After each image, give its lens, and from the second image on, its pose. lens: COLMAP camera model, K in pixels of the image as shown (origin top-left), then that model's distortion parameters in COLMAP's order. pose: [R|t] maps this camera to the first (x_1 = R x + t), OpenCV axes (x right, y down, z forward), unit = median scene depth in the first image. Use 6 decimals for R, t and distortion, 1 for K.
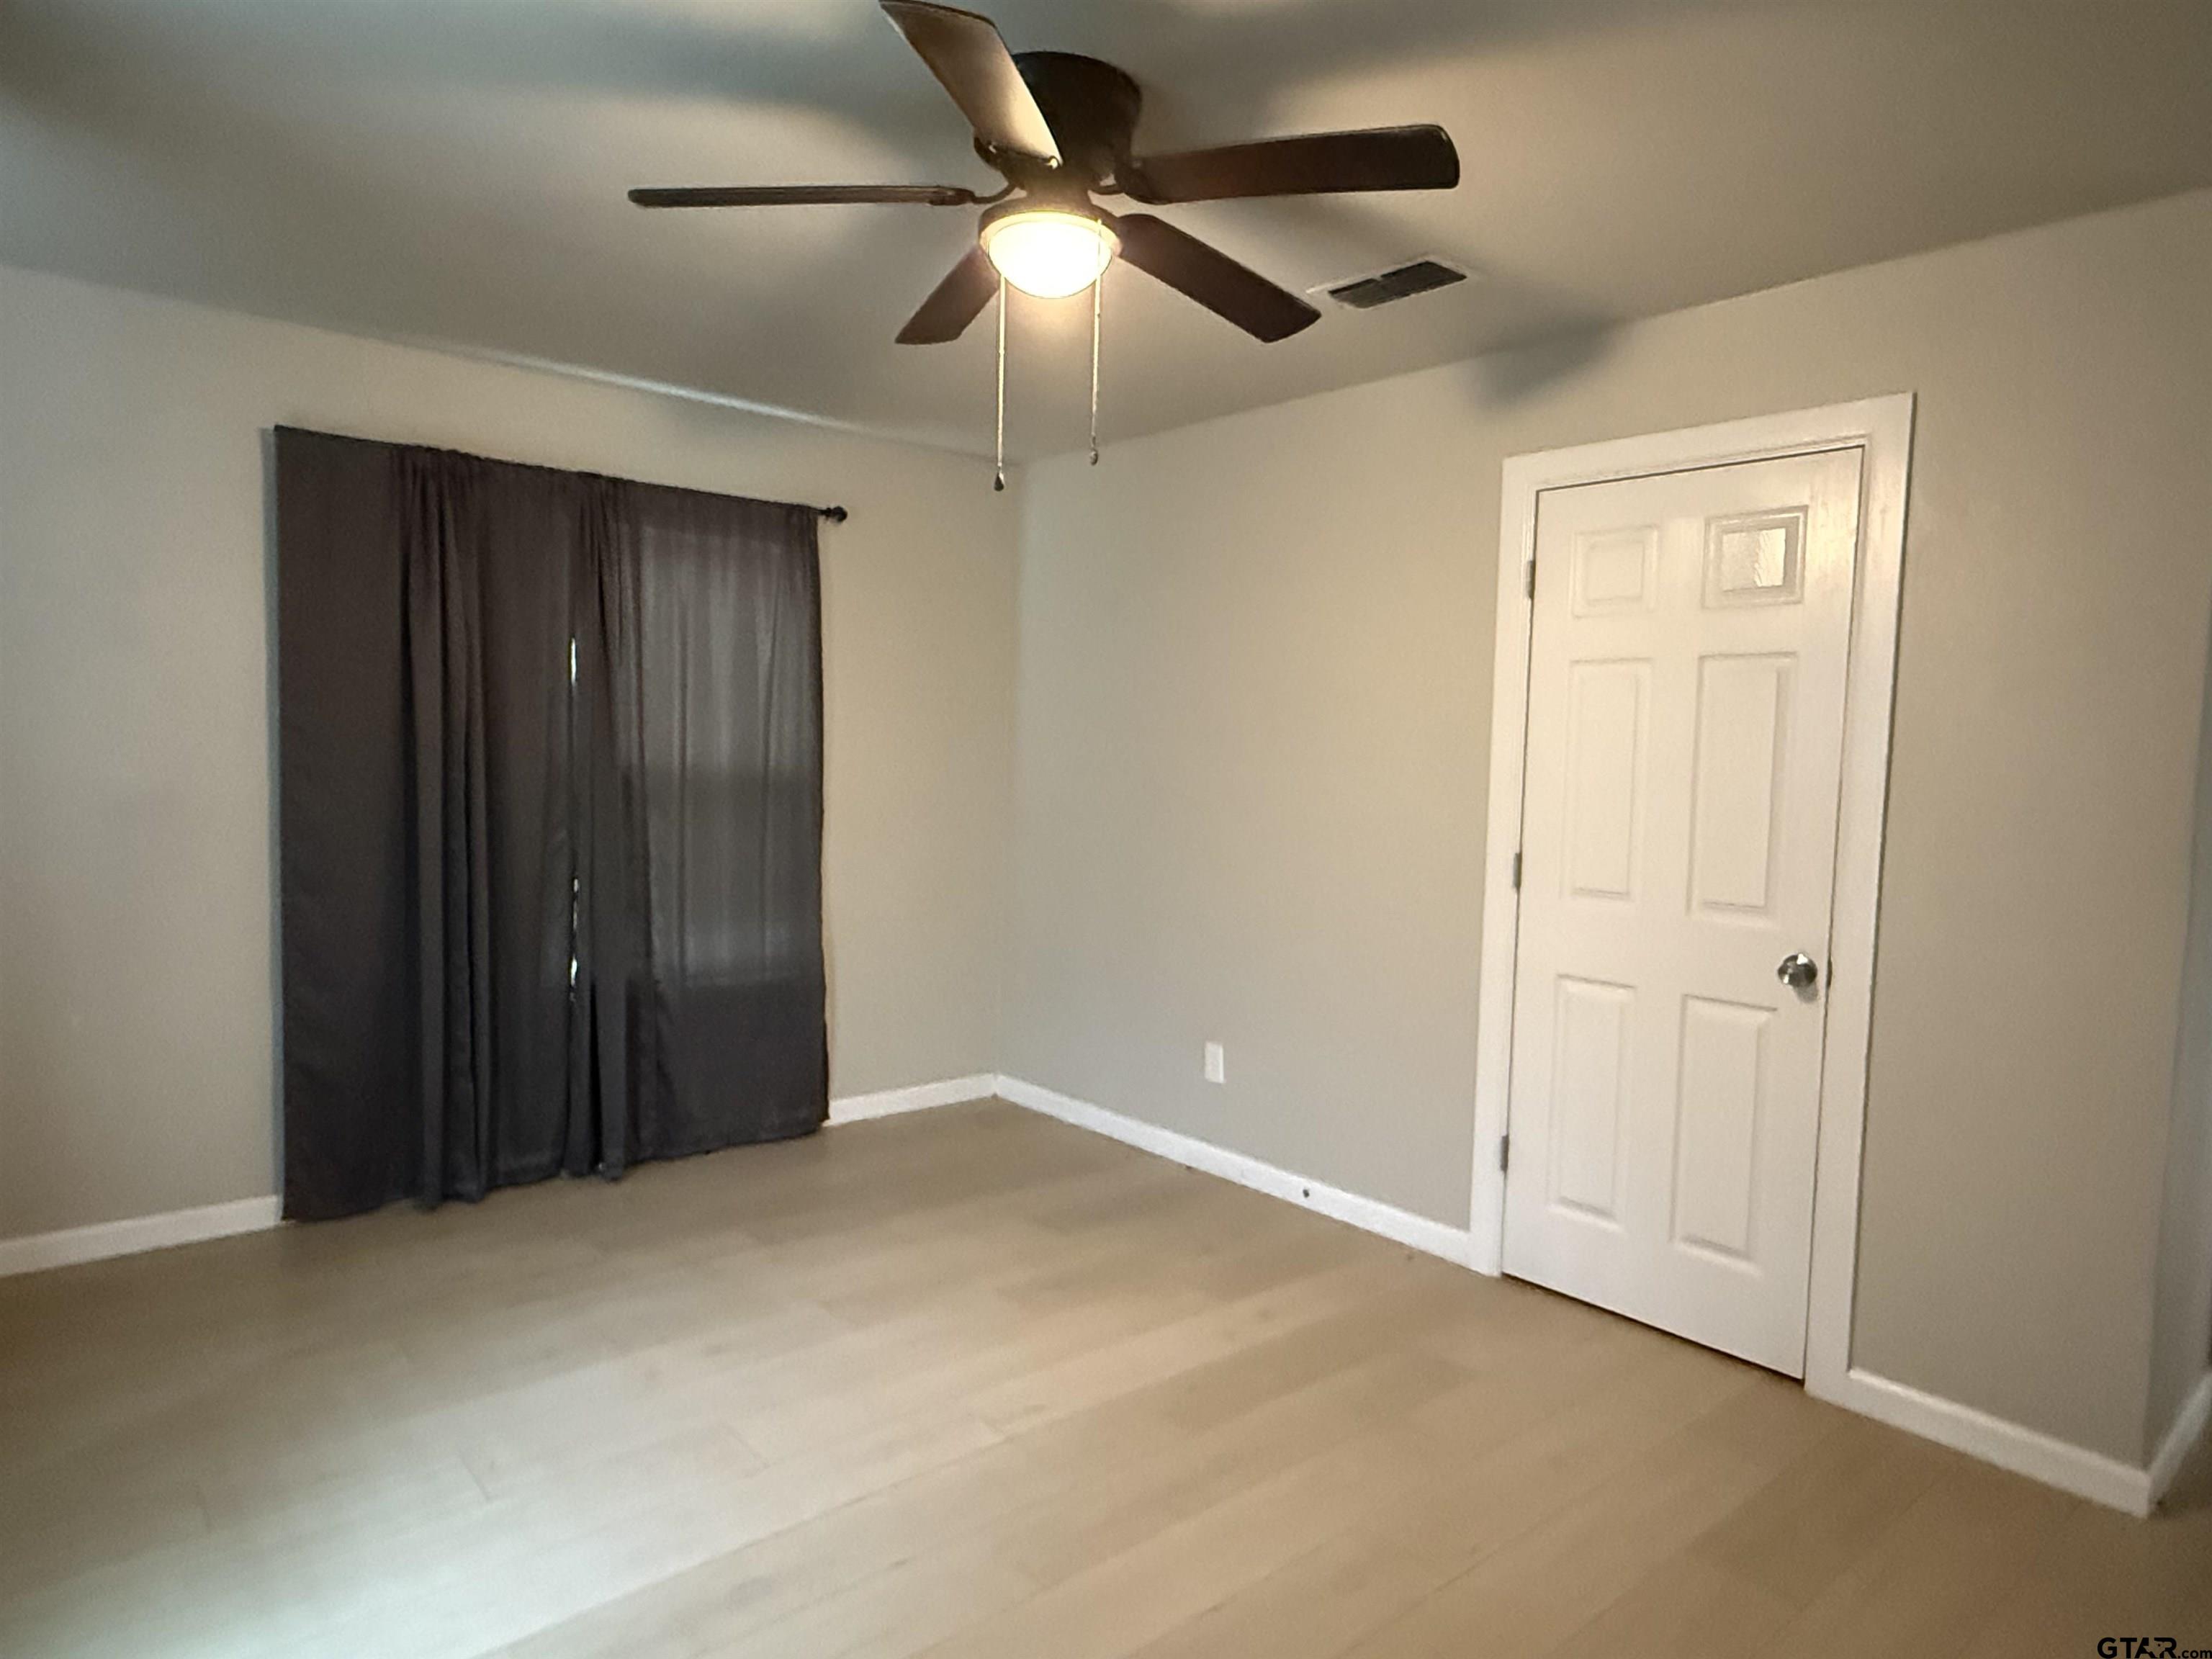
lens RADIAL K [[1306.2, 0, 1104.1], [0, 1306.2, 837.1], [0, 0, 1]] dist [0.004737, -0.000143]
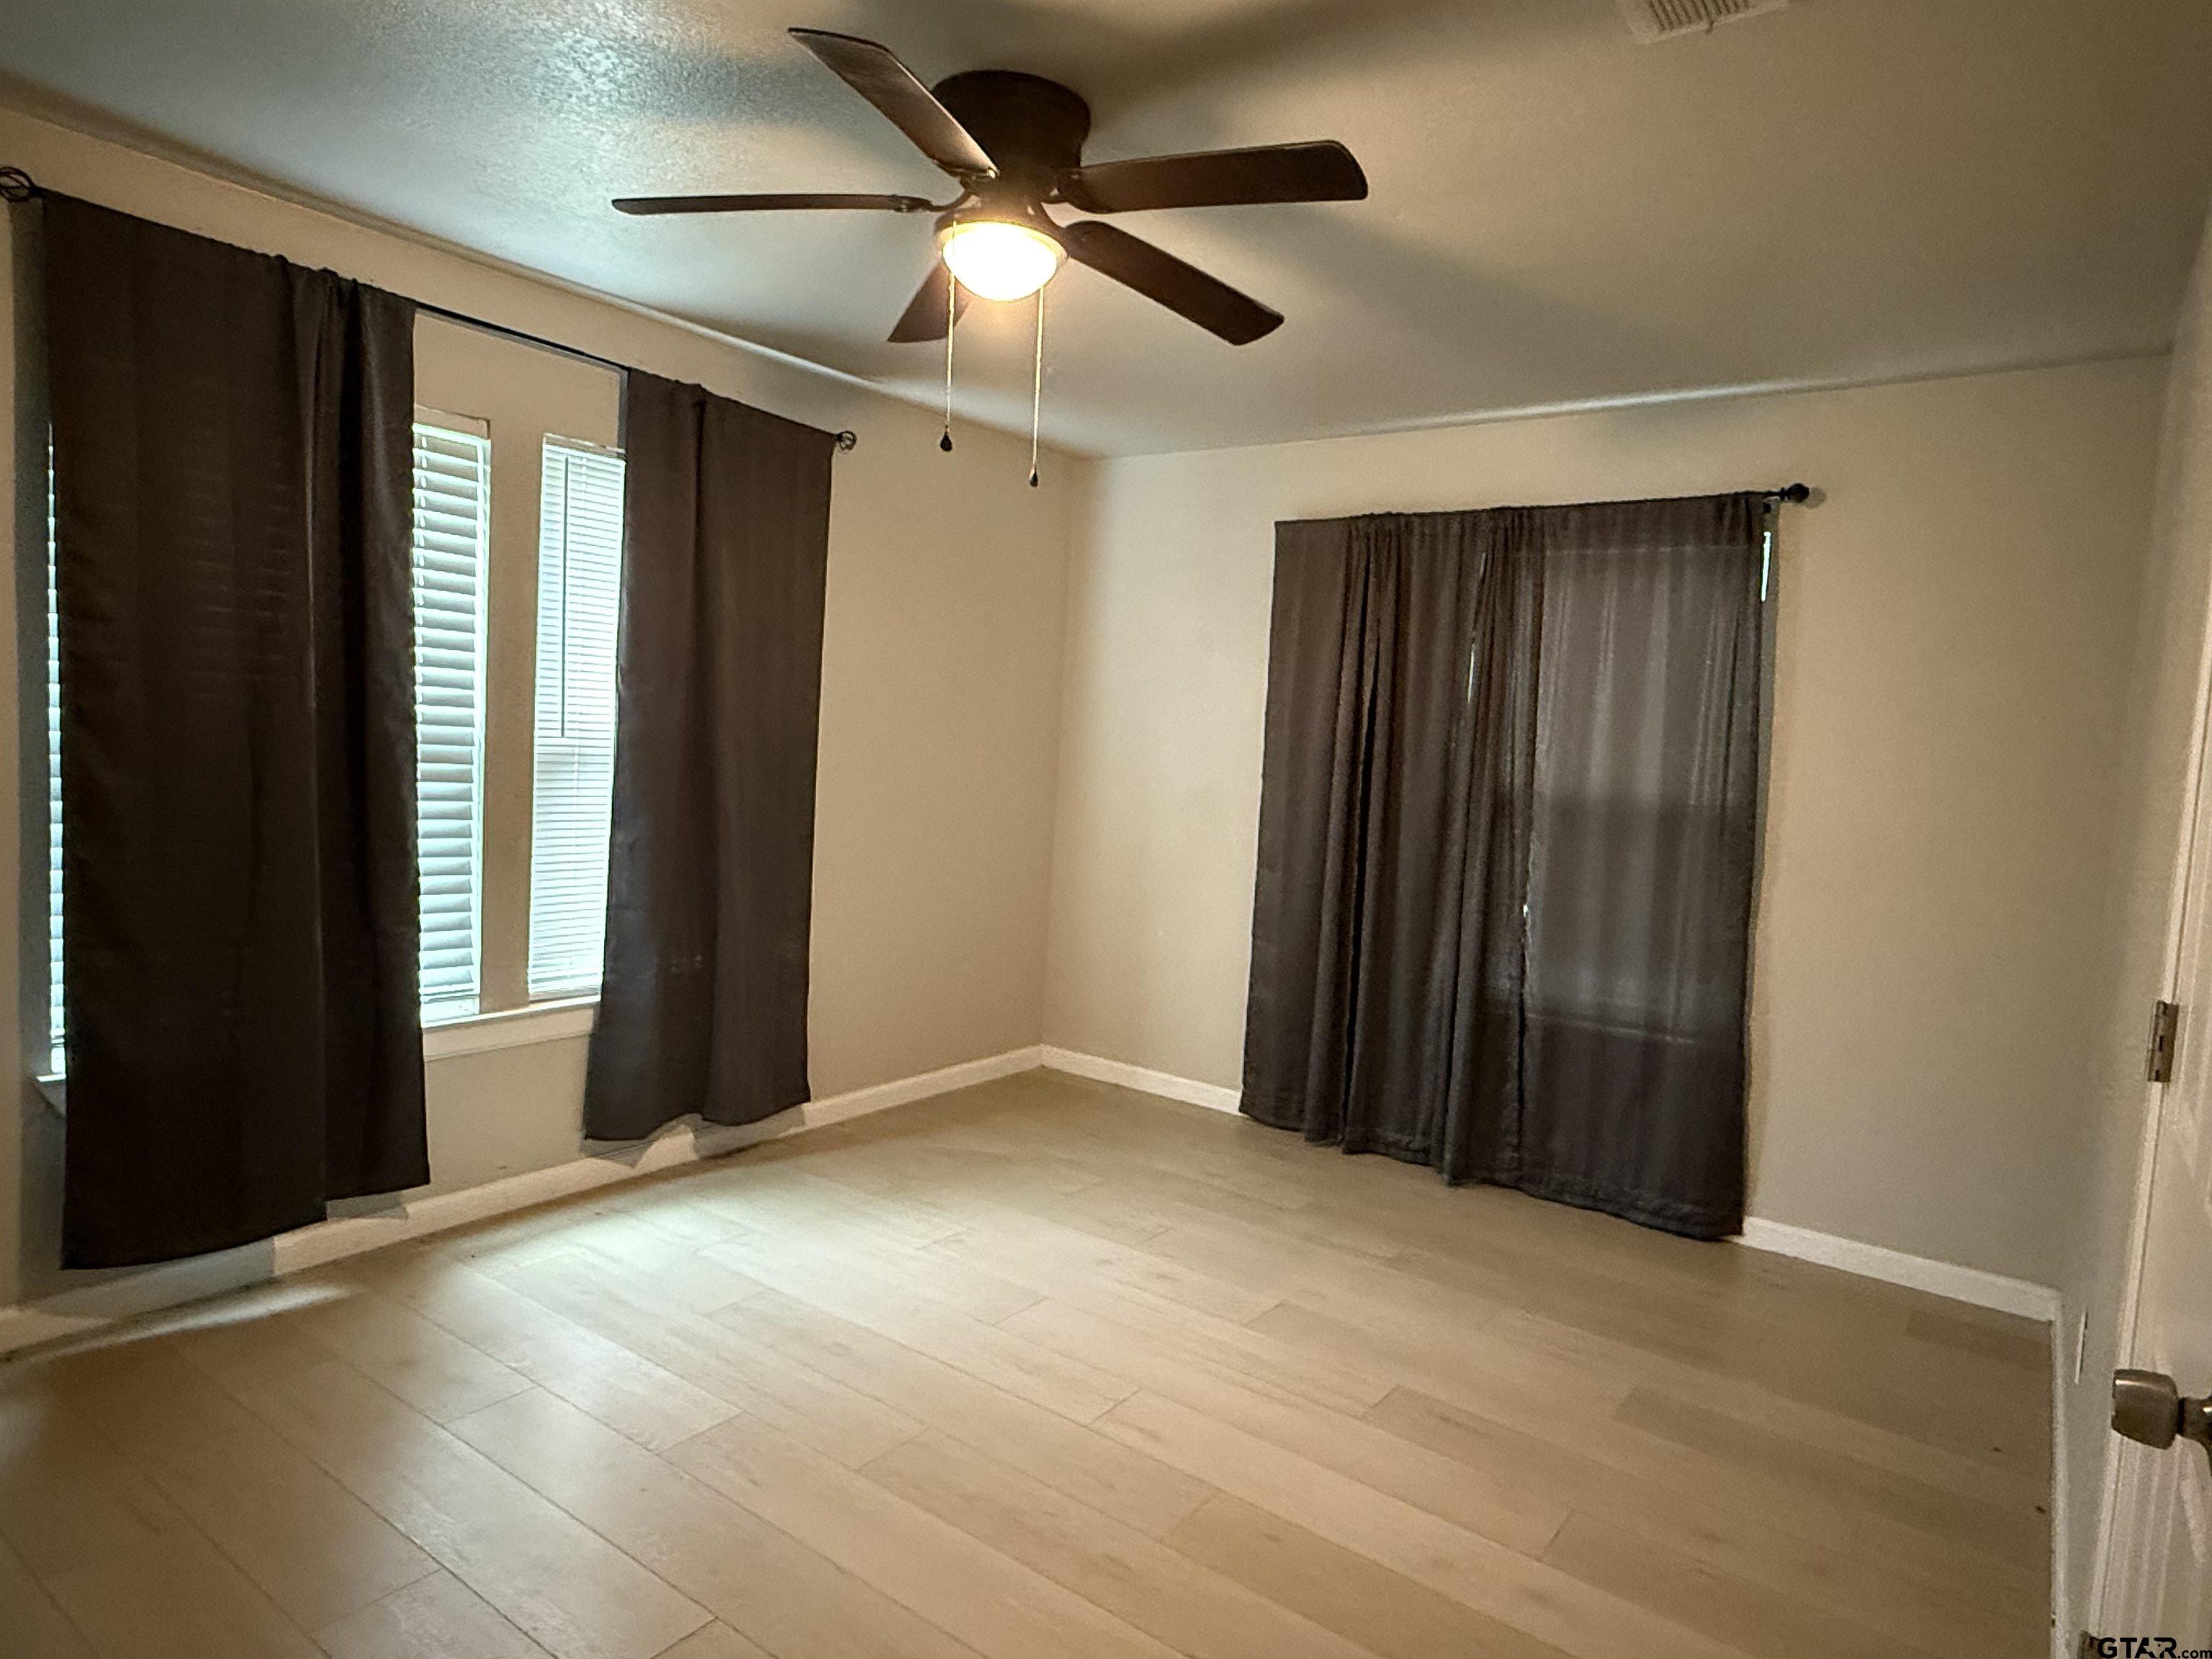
lens RADIAL K [[1306.2, 0, 1105.3], [0, 1306.2, 828.8], [0, 0, 1]] dist [0.004737, -0.000143]
pose [[0.229429, 0.053309, -0.971864, 0.552603], [-0.117459, 0.992718, 0.026725, -0.012788], [0.966212, 0.108022, 0.234020, 0.462046]]
